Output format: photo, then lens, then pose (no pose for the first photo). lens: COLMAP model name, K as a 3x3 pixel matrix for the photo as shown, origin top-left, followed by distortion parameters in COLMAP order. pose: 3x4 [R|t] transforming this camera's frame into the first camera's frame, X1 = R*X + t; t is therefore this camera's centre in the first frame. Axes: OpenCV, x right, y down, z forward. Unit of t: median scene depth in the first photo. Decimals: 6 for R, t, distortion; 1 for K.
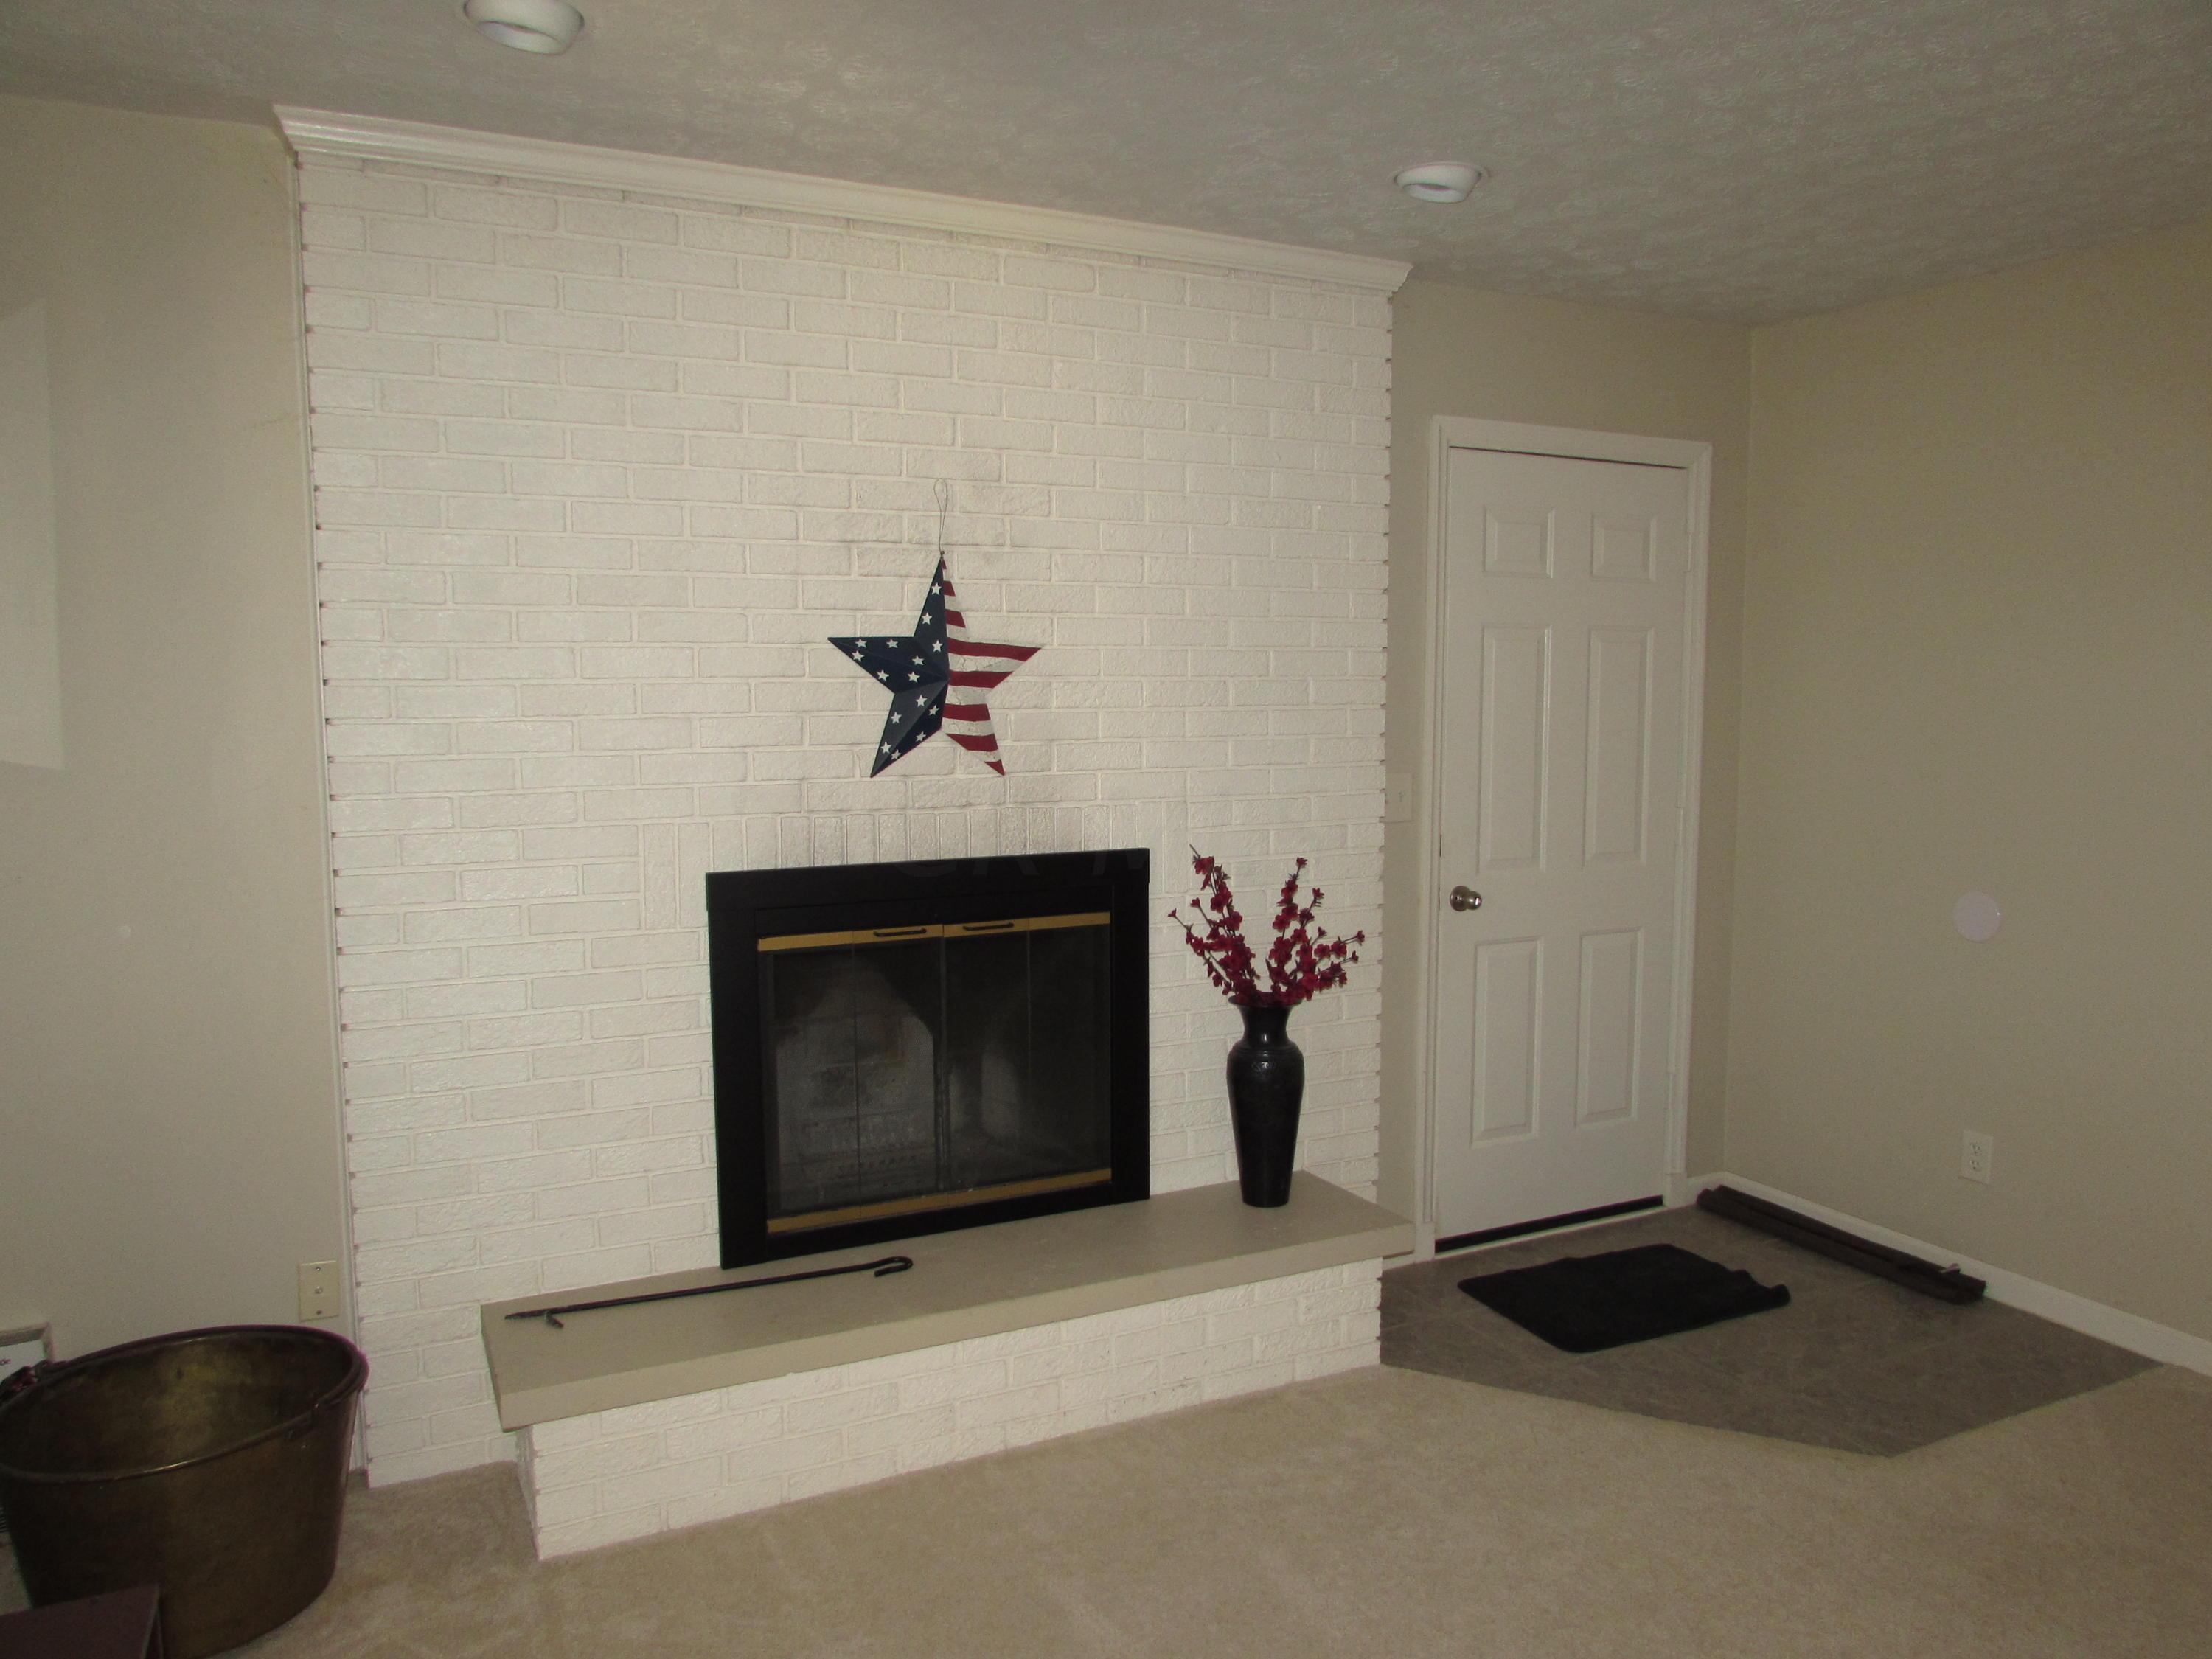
lens RADIAL K [[1544.0, 0, 1099.4], [0, 1544.0, 825.2], [0, 0, 1]] dist [-0.063115, 0.027359]
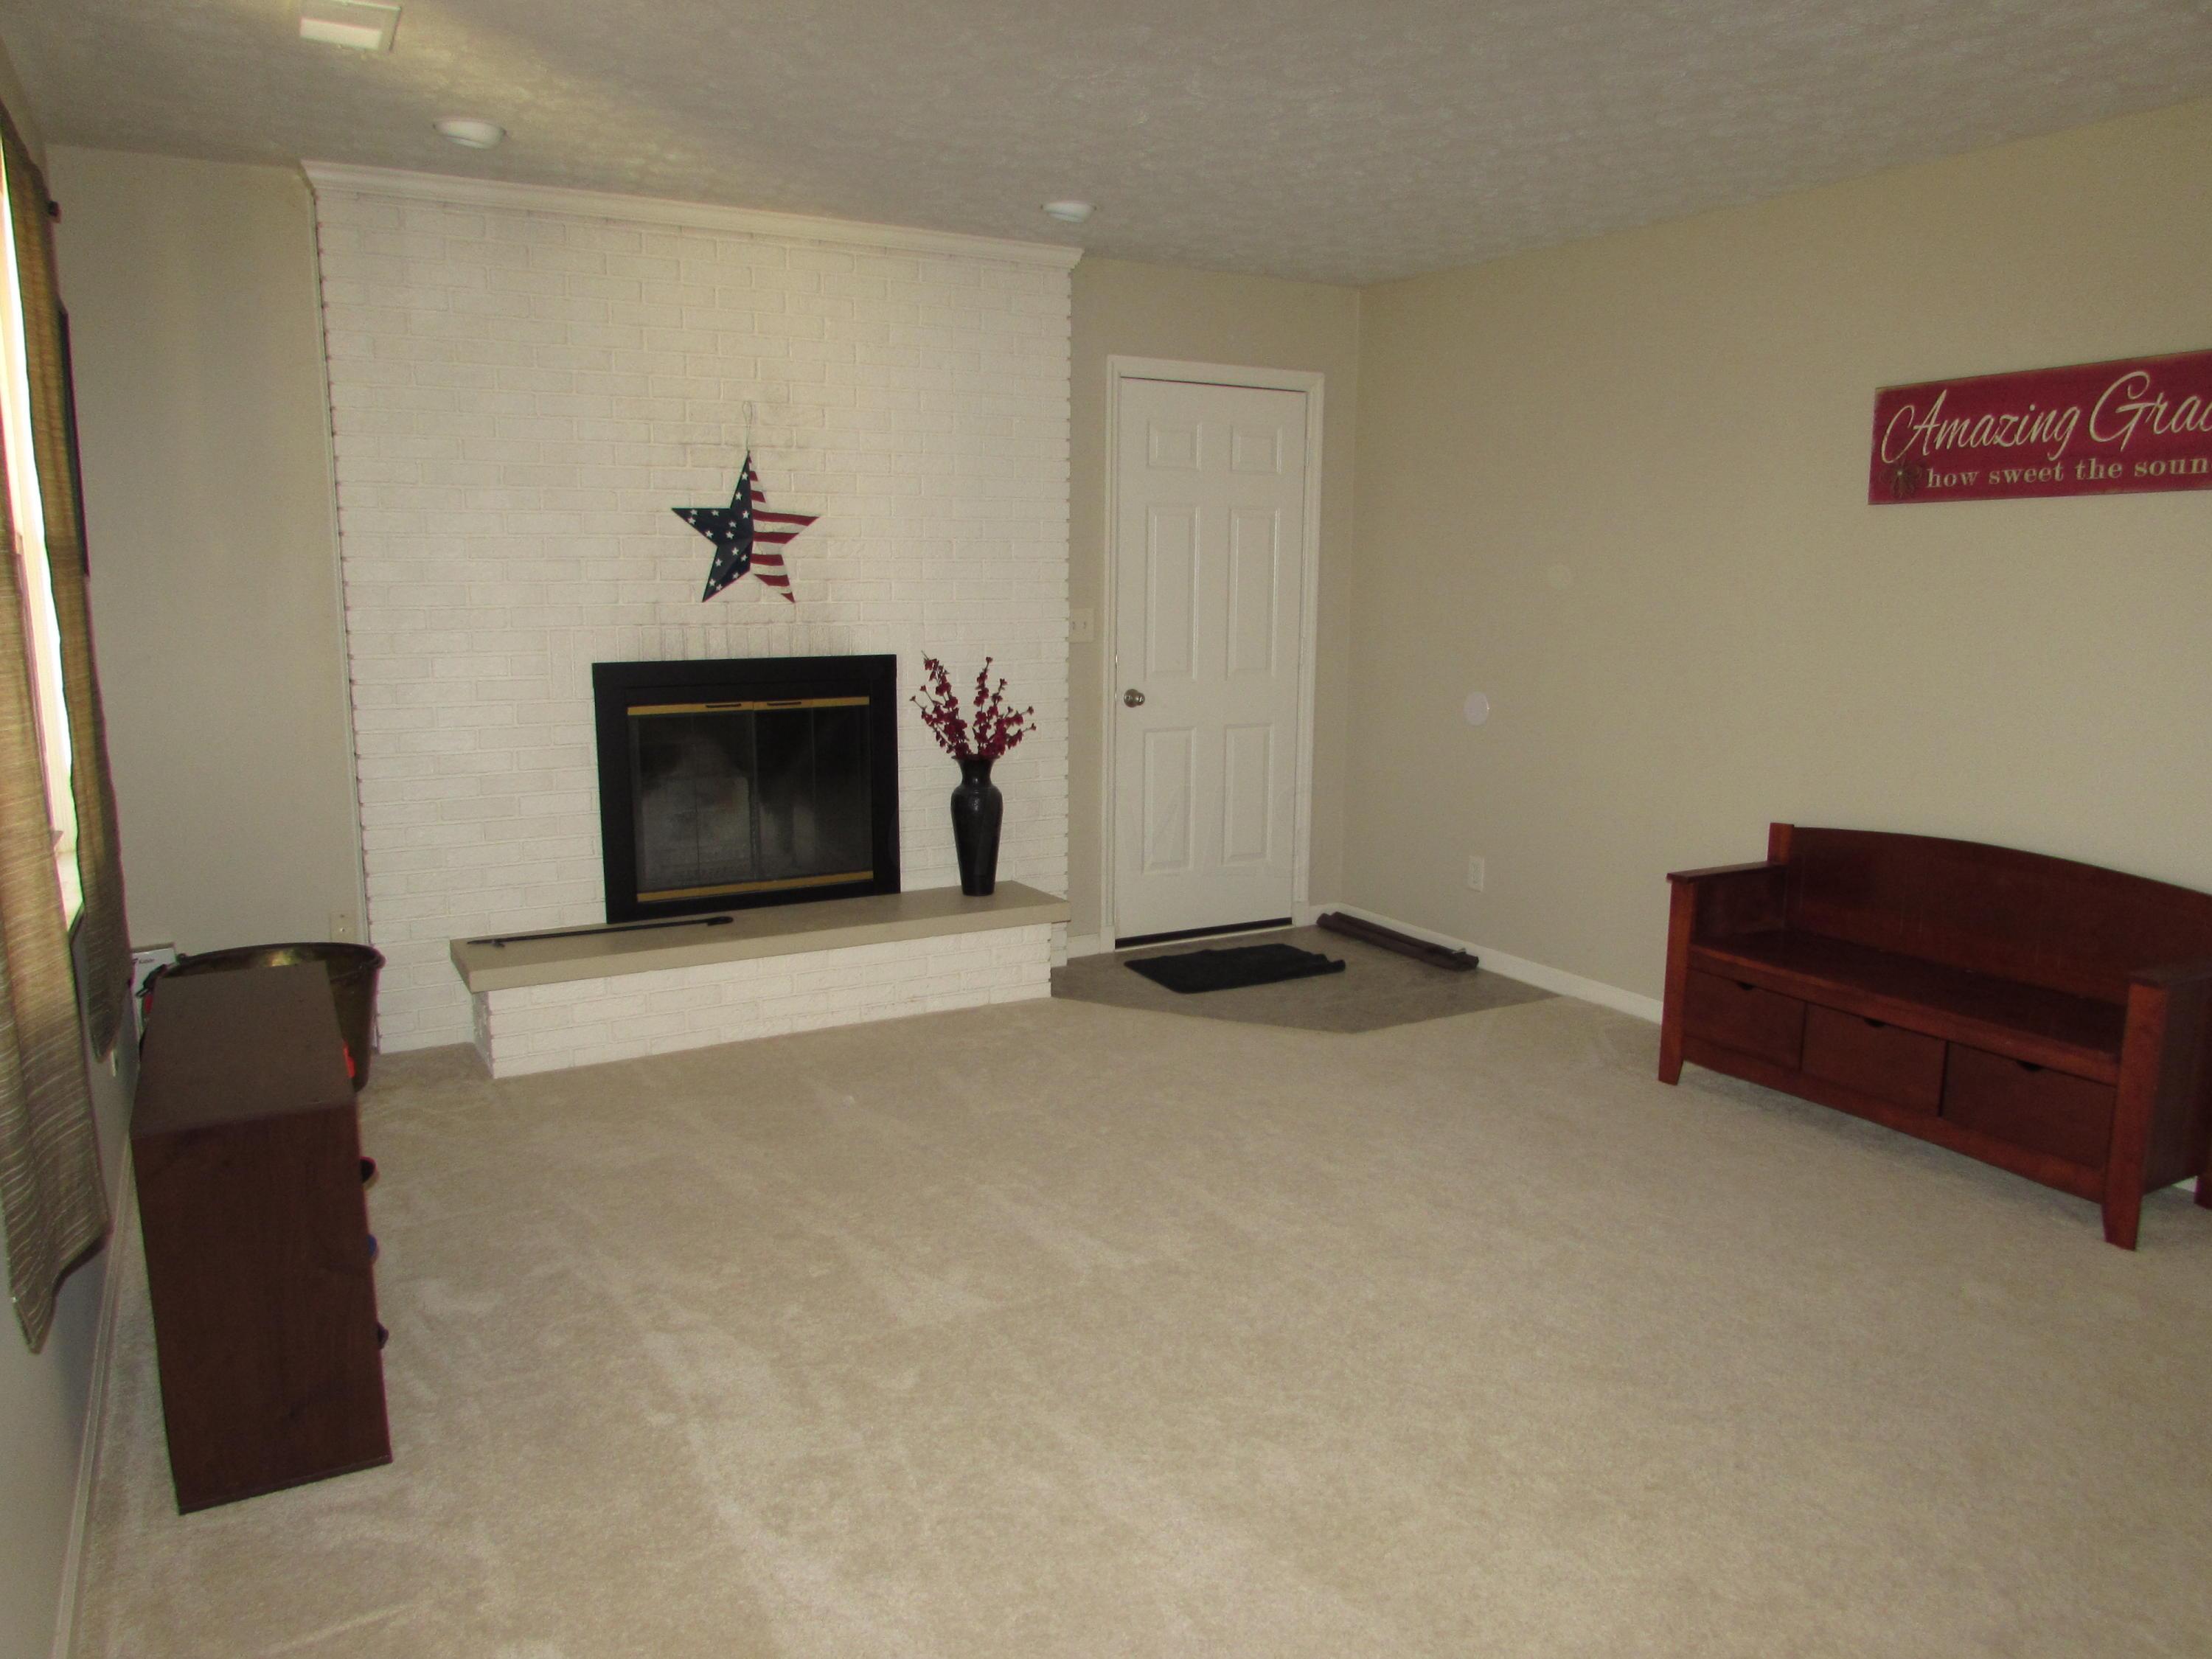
lens RADIAL K [[1544.1, 0, 1106.0], [0, 1544.1, 829.5], [0, 0, 1]] dist [-0.065033, 0.027145]
pose [[0.997847, -0.002535, 0.065536, 0.142862], [-0.002452, 0.997112, 0.075903, 0.073785], [-0.065540, -0.075900, 0.994959, -0.522546]]
